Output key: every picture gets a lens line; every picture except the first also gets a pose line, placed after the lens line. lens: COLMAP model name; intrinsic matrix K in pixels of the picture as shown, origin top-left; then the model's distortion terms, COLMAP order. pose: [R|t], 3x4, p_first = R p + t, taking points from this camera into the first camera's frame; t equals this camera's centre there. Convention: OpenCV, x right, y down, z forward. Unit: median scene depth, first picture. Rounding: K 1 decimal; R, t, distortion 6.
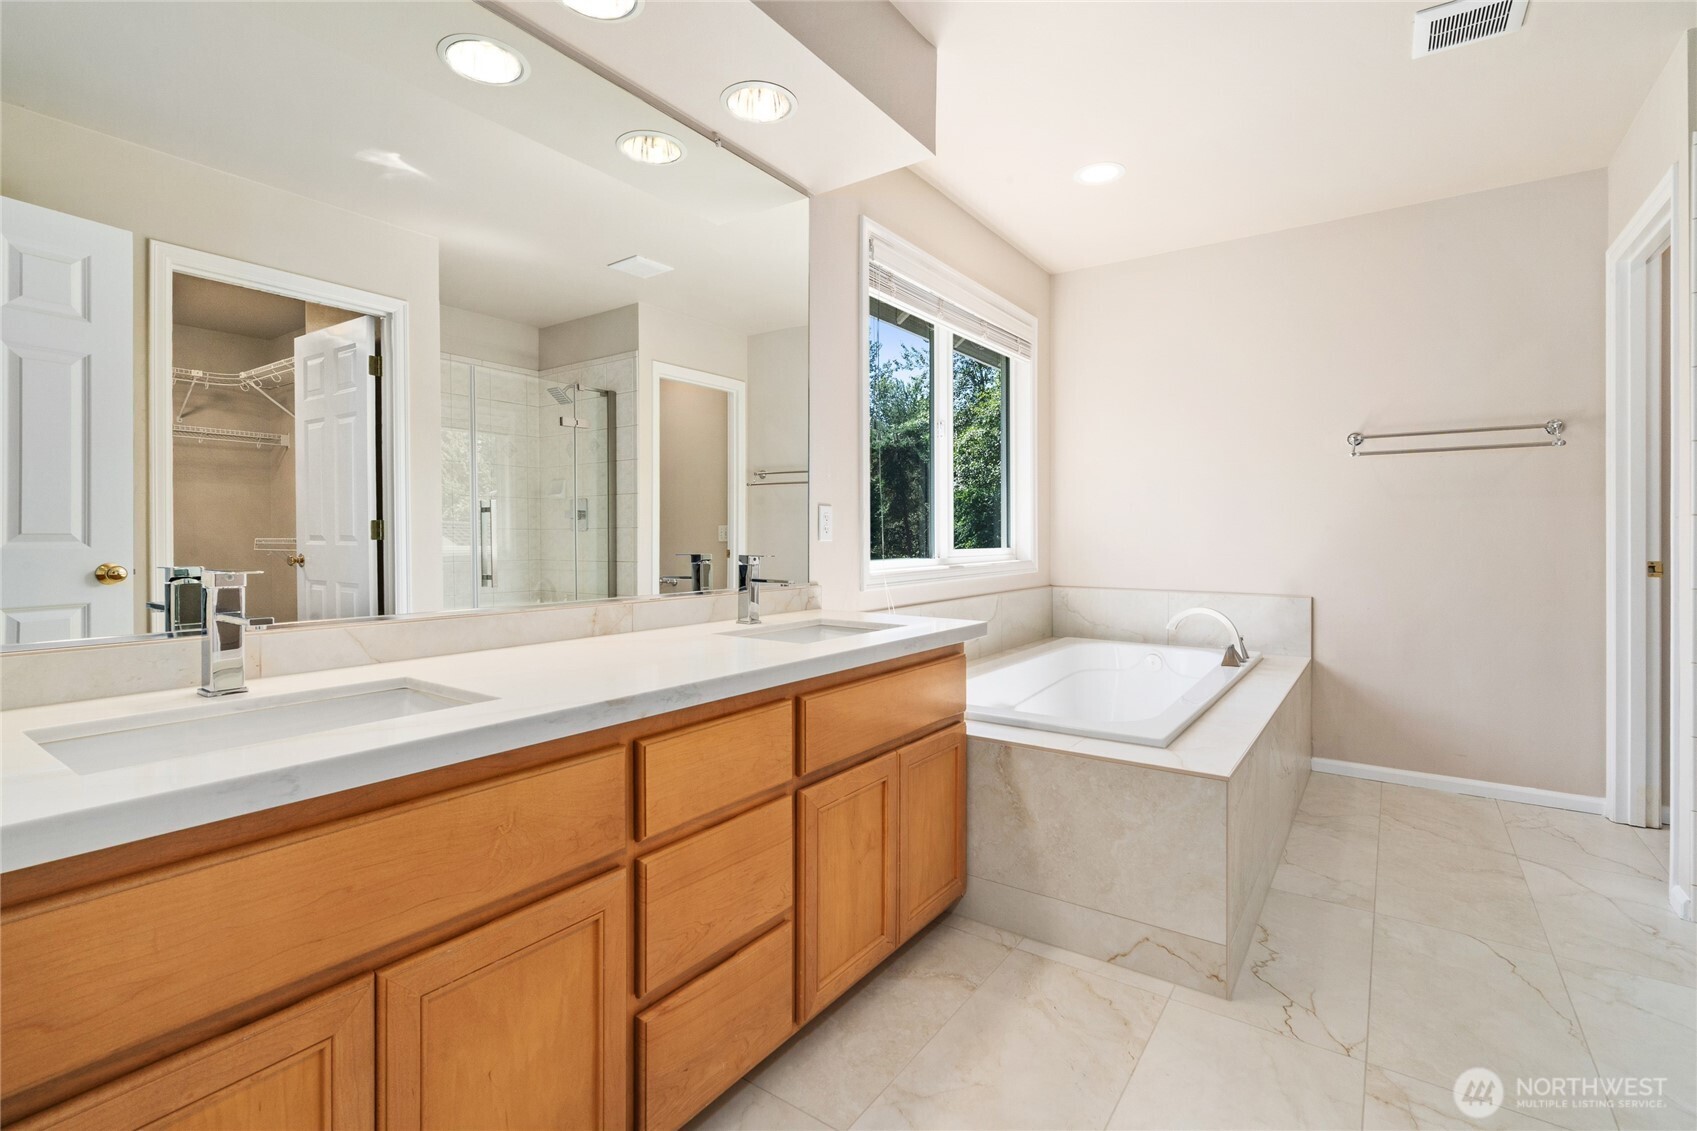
lens RADIAL K [[774.1, 0, 847.9], [0, 774.1, 553.6], [0, 0, 1]] dist [0.003244, 0.000316]
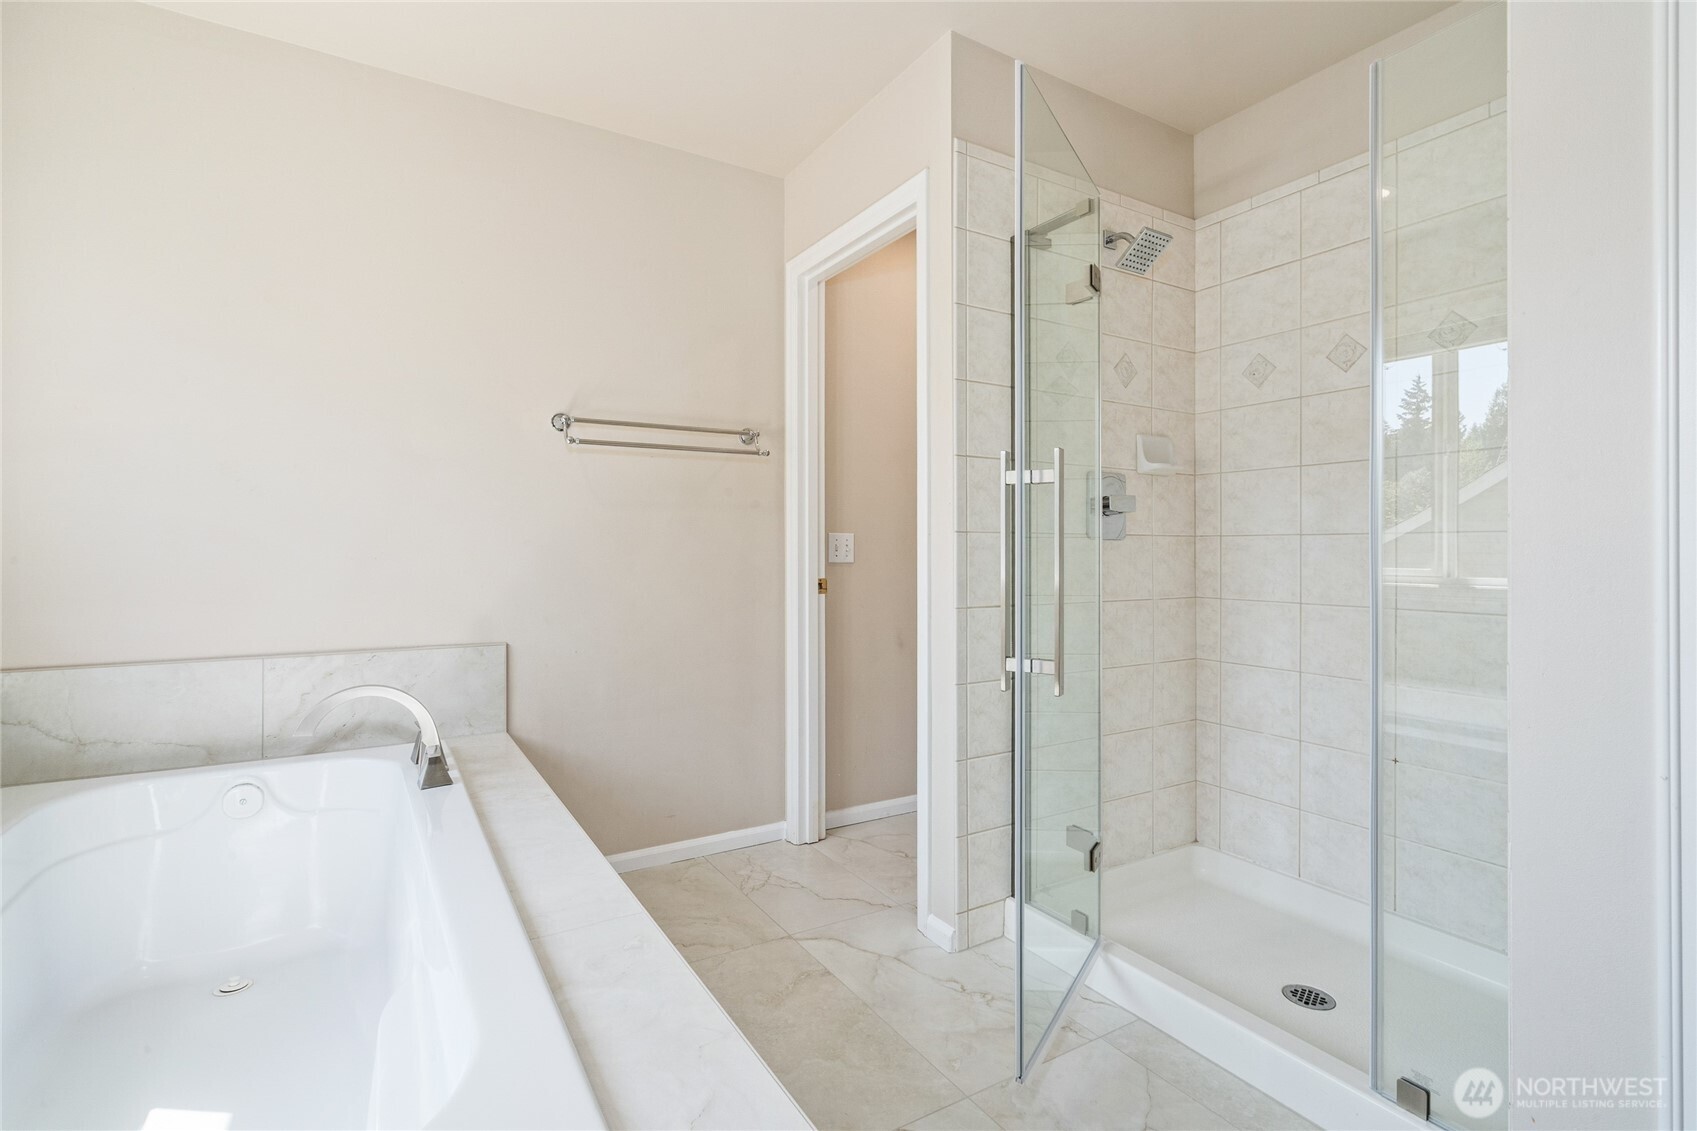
lens RADIAL K [[790.3, 0, 842.7], [0, 790.3, 550.2], [0, 0, 1]] dist [0.000035, 0.000362]
pose [[0.400703, 0.000804, 0.916208, 0.081726], [0.021598, 0.999713, -0.010323, -0.013483], [-0.915953, 0.023924, 0.400571, 0.472323]]
